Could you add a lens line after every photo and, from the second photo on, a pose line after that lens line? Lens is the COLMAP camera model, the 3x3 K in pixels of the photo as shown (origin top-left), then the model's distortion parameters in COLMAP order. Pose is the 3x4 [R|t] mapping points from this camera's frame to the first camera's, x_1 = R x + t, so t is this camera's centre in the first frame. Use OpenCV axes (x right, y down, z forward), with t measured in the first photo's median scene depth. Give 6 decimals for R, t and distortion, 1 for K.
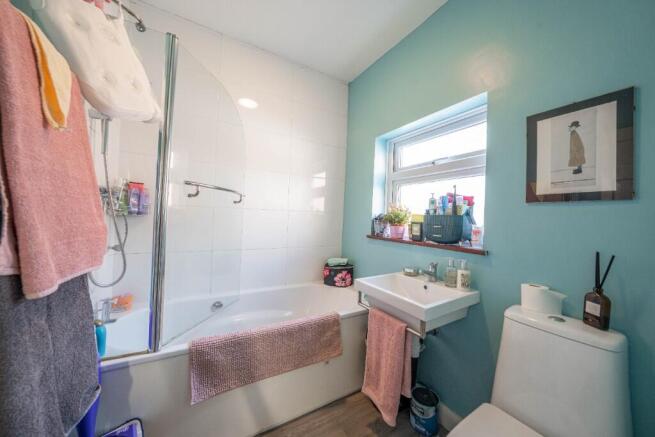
lens RADIAL K [[226.0, 0, 327.8], [0, 226.0, 216.6], [0, 0, 1]] dist [-0.014904, 0.000287]
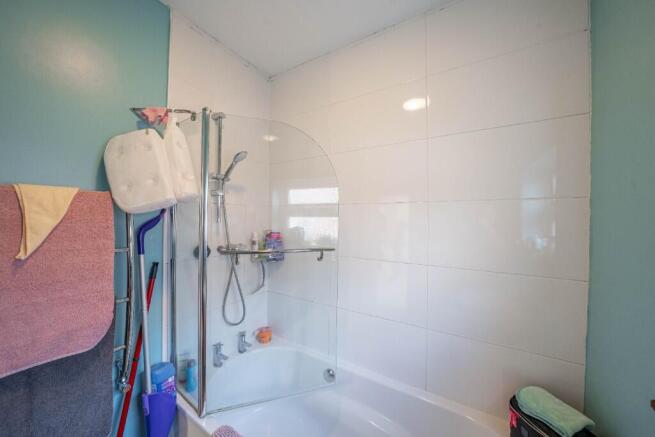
lens RADIAL K [[226.0, 0, 327.8], [0, 226.0, 216.6], [0, 0, 1]] dist [-0.014904, 0.000287]
pose [[0.469274, -0.035253, -0.882349, 0.263687], [0.025127, 0.999331, -0.026563, -0.170810], [0.882695, -0.009706, 0.469846, 0.600173]]
